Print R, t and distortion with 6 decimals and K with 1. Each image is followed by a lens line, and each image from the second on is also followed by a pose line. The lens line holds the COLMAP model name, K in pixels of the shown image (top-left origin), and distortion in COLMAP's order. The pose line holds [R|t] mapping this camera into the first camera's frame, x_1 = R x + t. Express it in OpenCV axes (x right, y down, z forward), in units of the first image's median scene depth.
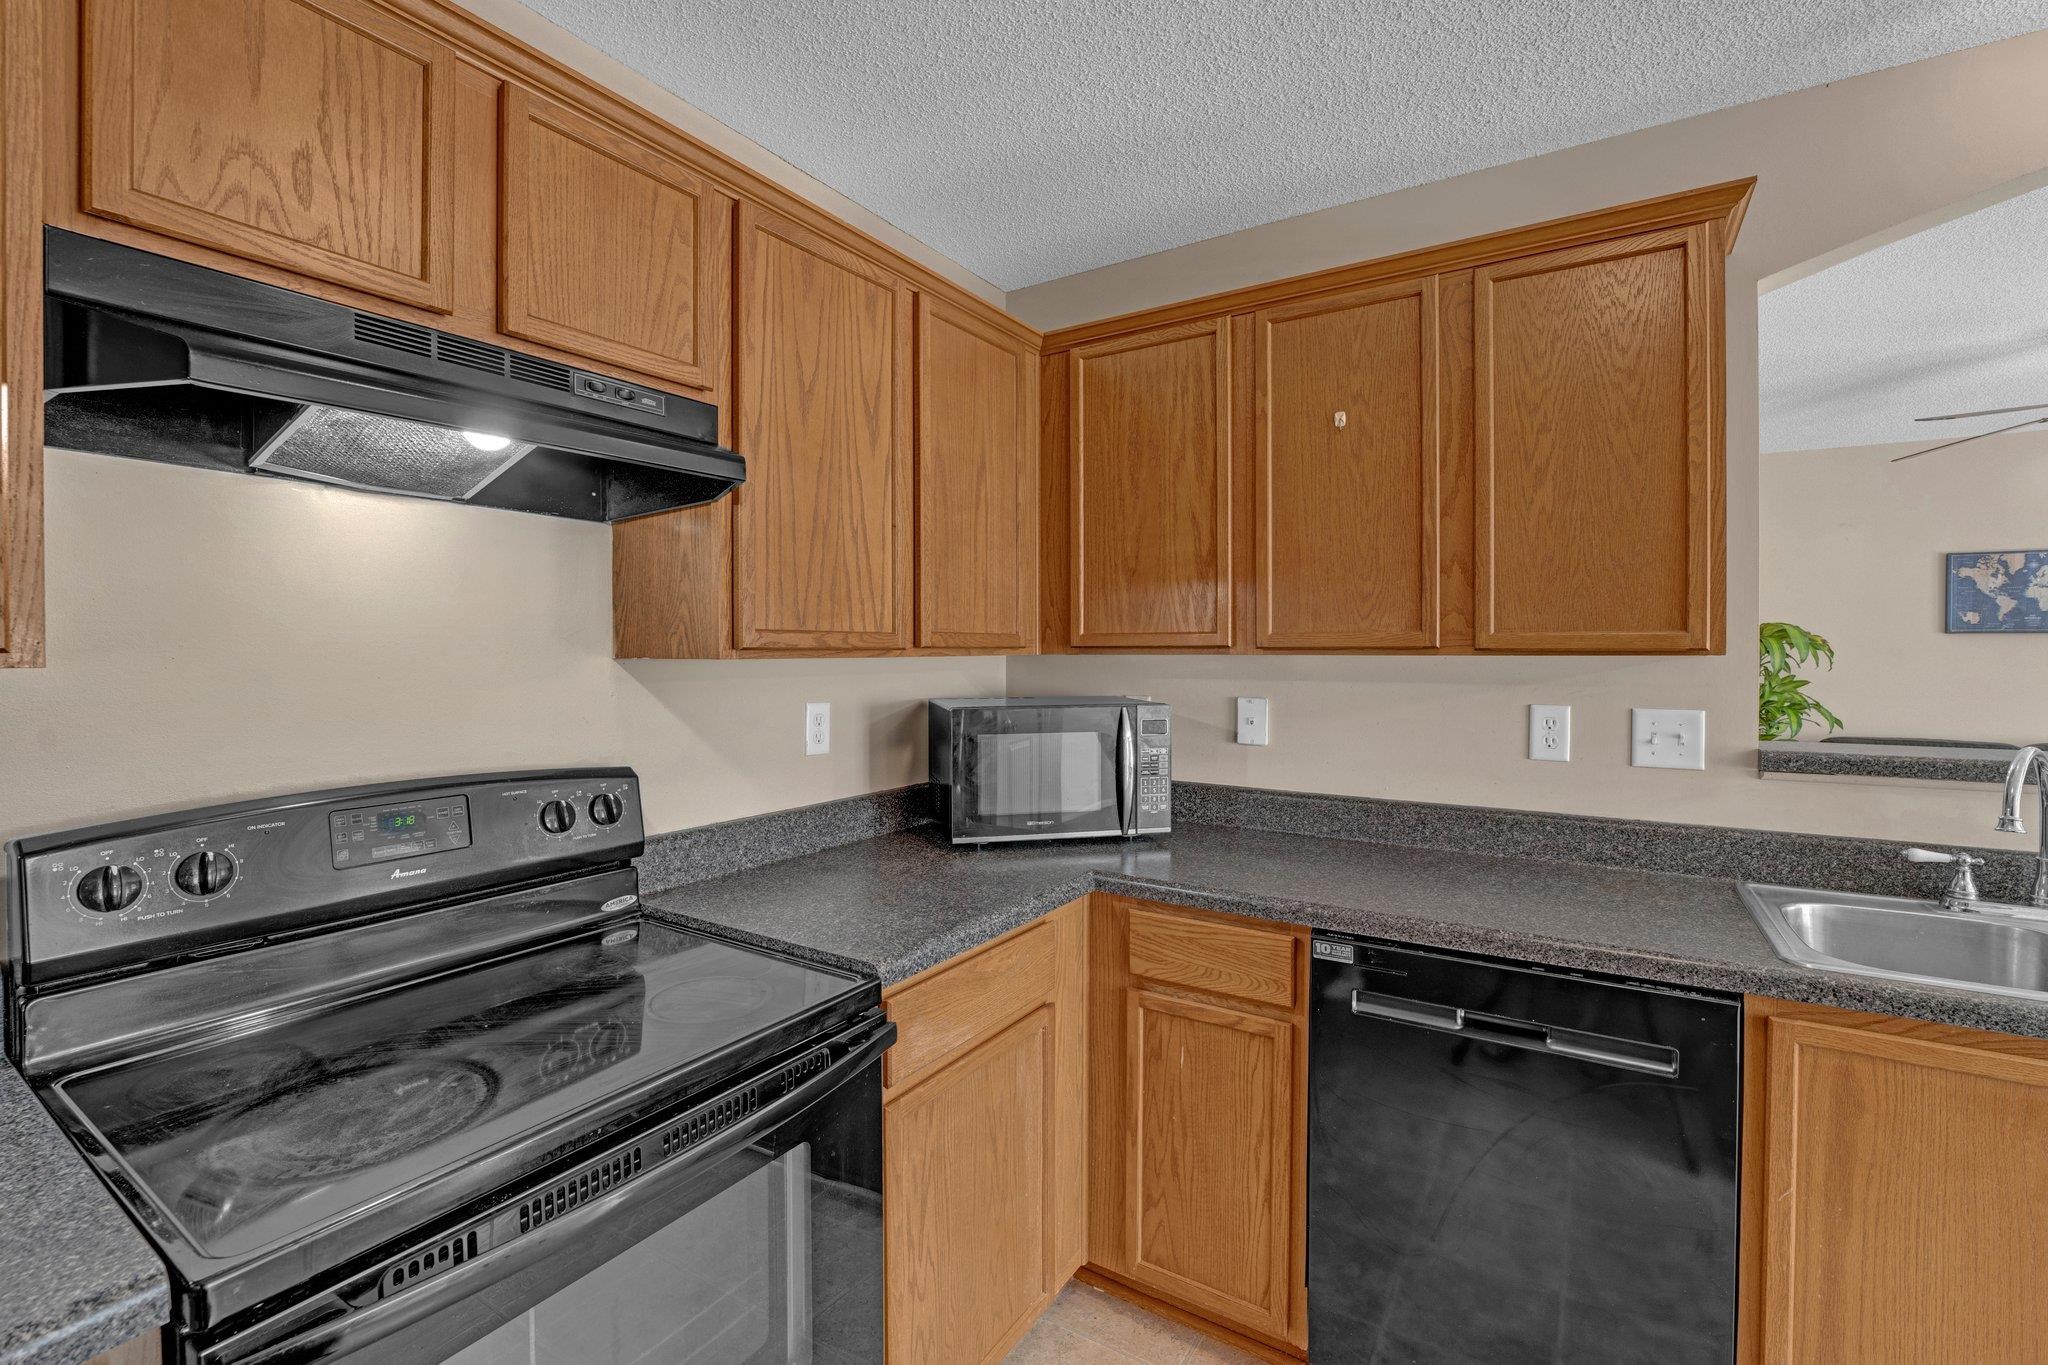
lens RADIAL K [[893.5, 0, 1009.4], [0, 893.5, 661.5], [0, 0, 1]] dist [-0.020569, 0.000049]
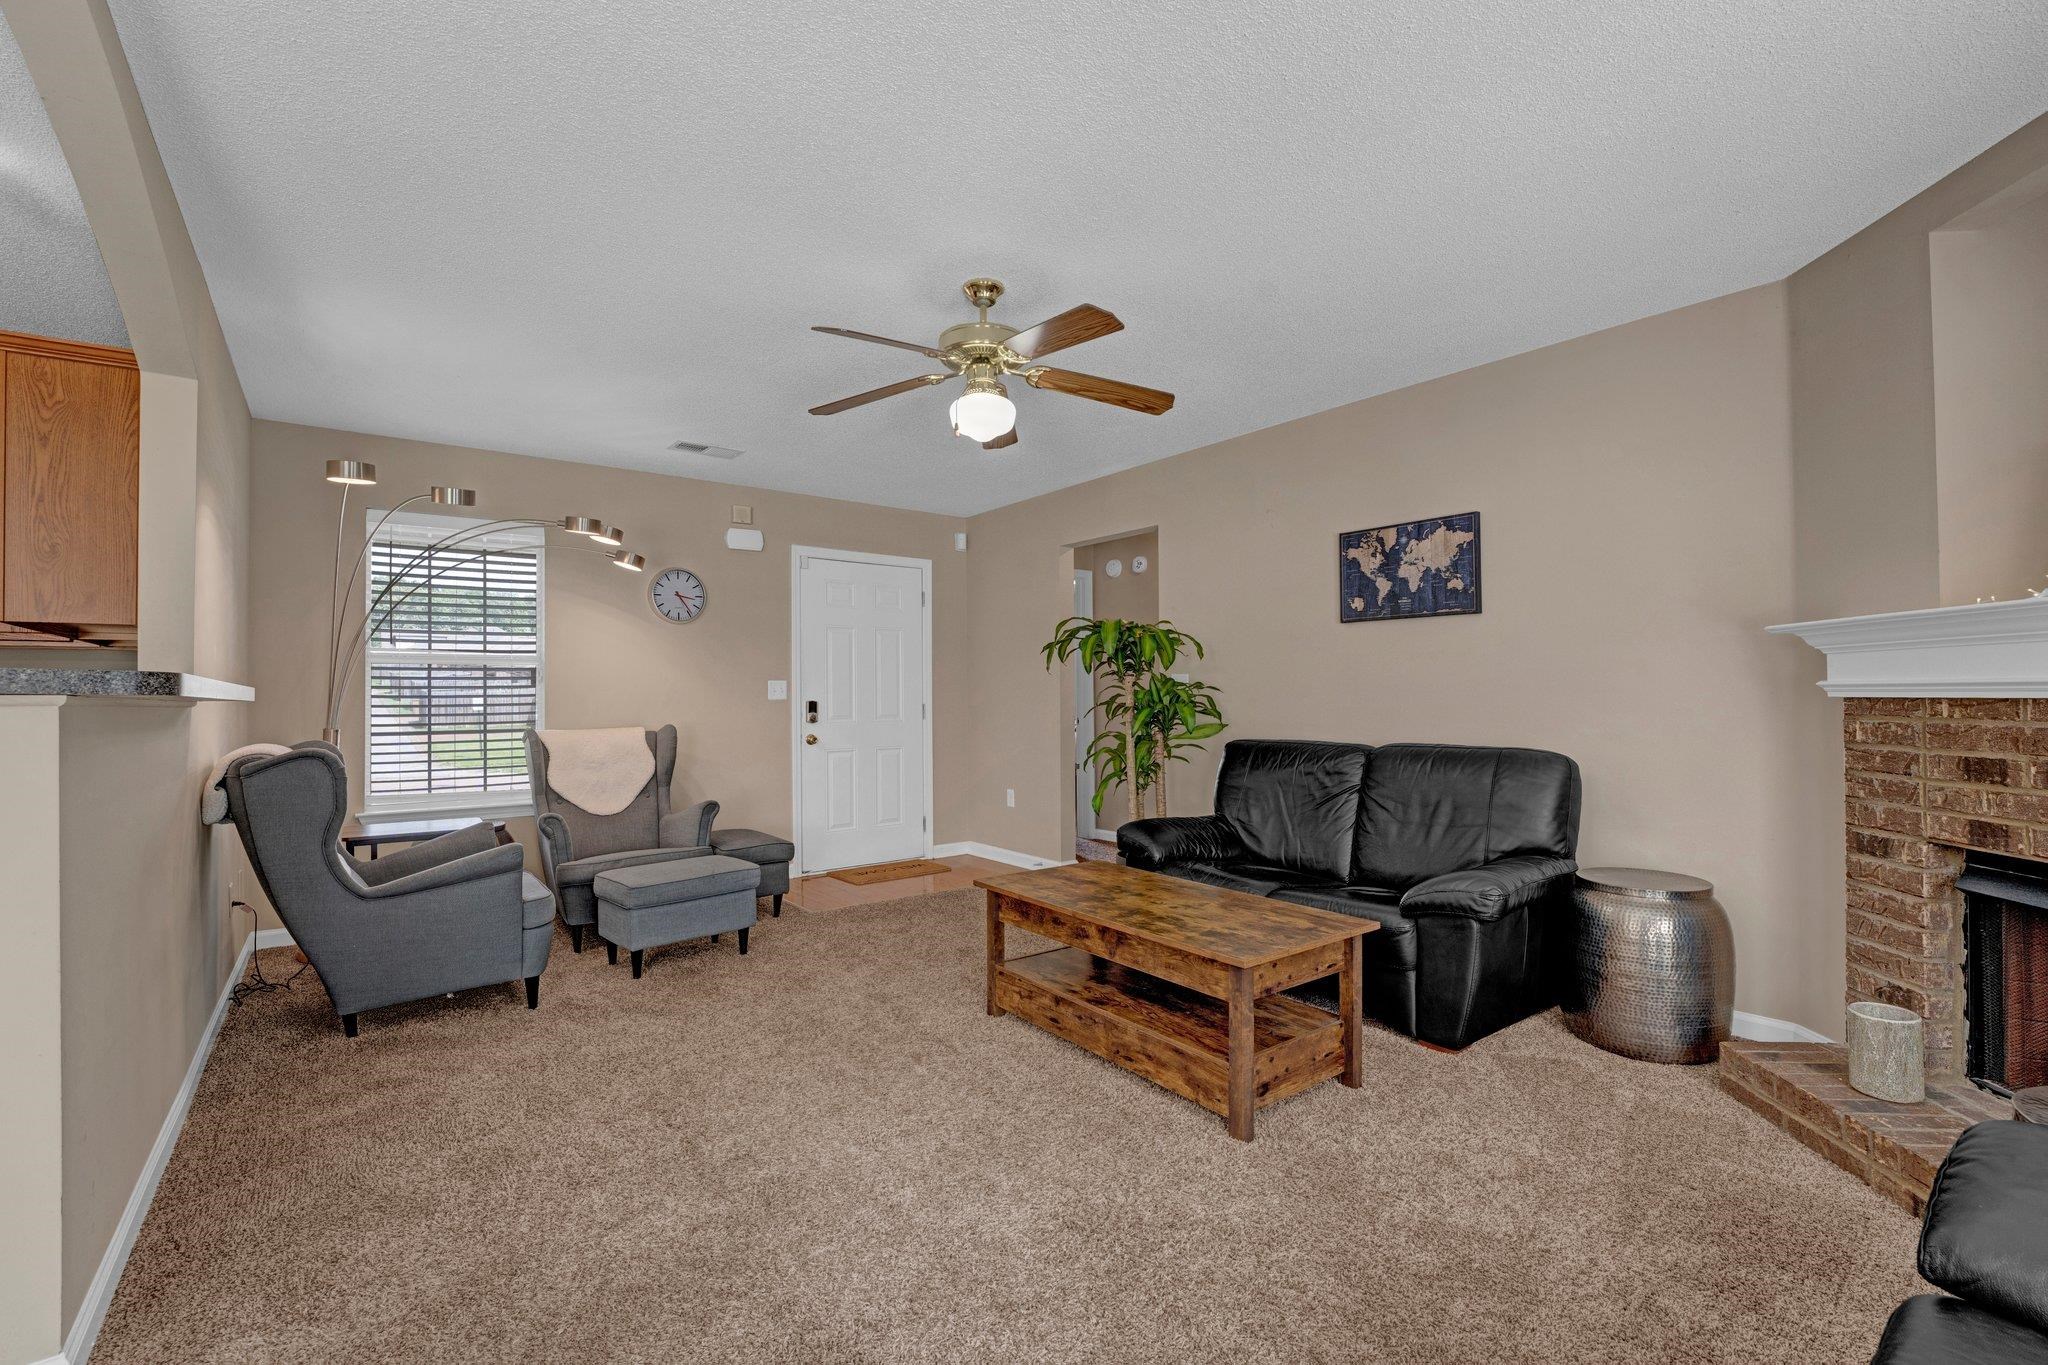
lens RADIAL K [[866.6, 0, 1009.1], [0, 866.6, 684.2], [0, 0, 1]] dist [-0.020075, 0.000526]
pose [[0.944556, -0.011610, -0.328144, 2.715713], [0.002733, 0.999618, -0.027500, 0.139115], [0.328338, 0.025078, 0.944227, 0.143738]]
